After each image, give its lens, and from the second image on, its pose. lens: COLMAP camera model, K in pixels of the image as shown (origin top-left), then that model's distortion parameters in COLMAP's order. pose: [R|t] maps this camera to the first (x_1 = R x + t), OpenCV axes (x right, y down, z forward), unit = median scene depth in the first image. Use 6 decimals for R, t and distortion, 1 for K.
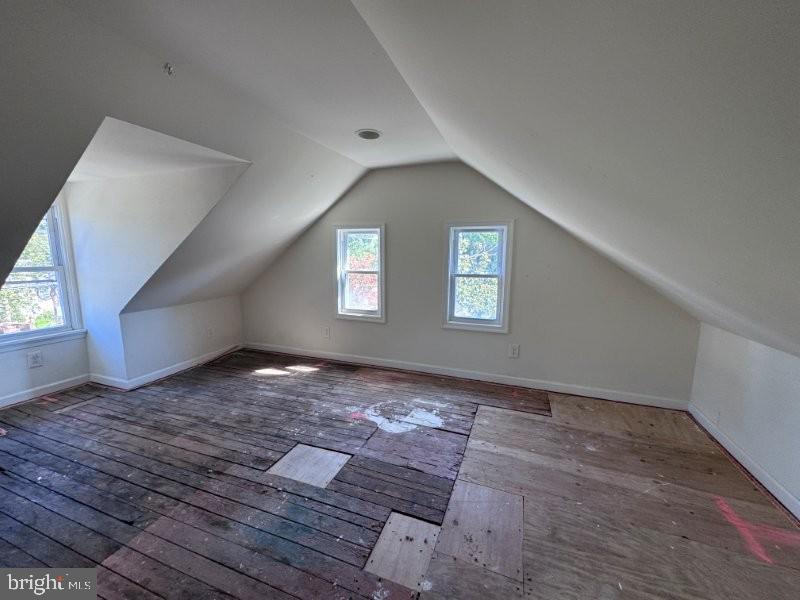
lens RADIAL K [[318.6, 0, 399.7], [0, 318.6, 303.9], [0, 0, 1]] dist [-0.002018, 0.000756]
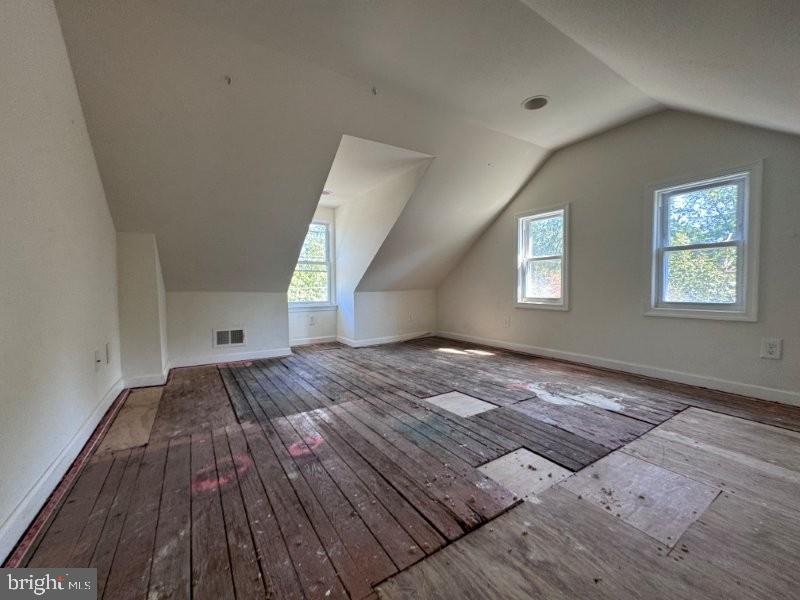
lens RADIAL K [[318.6, 0, 400.4], [0, 318.6, 296.9], [0, 0, 1]] dist [-0.002018, 0.000756]
pose [[0.809523, 0.012794, -0.586949, 0.134088], [-0.073576, 0.994091, -0.079807, 0.173939], [0.582460, 0.107791, 0.805681, -0.019822]]
